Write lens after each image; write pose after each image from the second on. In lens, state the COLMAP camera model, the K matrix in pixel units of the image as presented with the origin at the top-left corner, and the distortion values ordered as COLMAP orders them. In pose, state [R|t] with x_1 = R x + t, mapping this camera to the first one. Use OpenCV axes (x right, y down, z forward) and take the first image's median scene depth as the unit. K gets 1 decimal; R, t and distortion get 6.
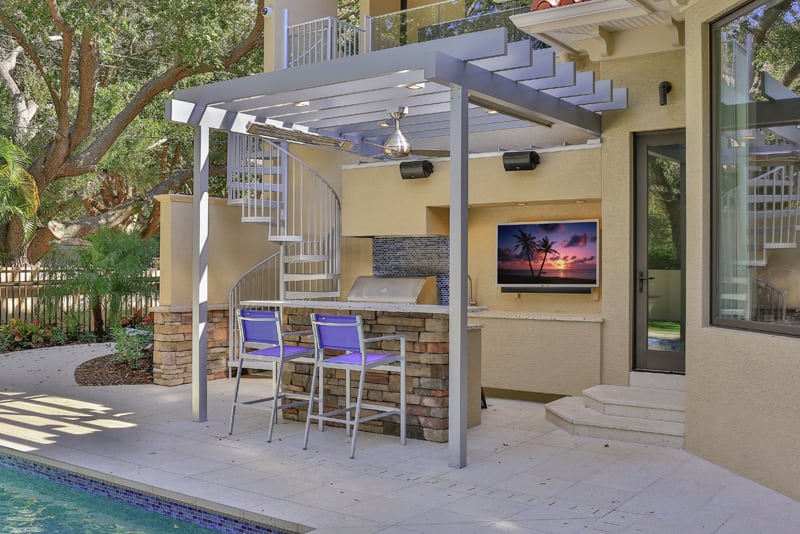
lens RADIAL K [[820.3, 0, 399.5], [0, 820.3, 267.9], [0, 0, 1]] dist [-0.069537, 0.000000]
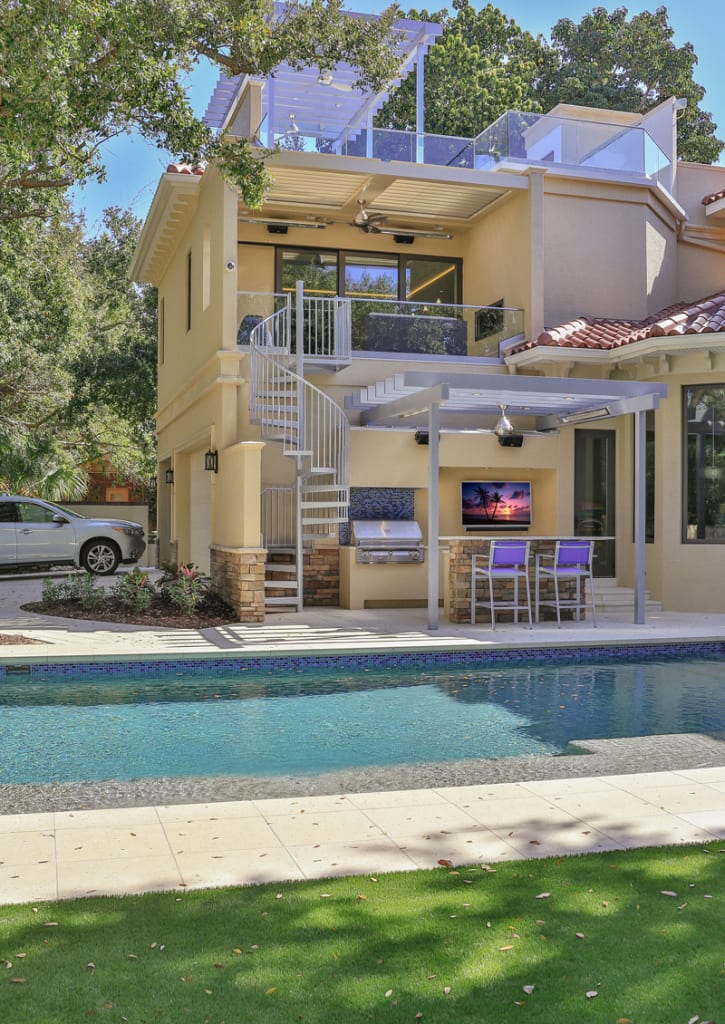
lens RADIAL K [[1109.0, 0, 363.0], [0, 1109.0, 511.6], [0, 0, 1]] dist [-0.054593, 0.000000]
pose [[0.611118, 0.006970, 0.791509, -1.503711], [-0.000845, 0.999966, -0.008153, 0.012922], [-0.791539, 0.004314, 0.611104, 0.006507]]
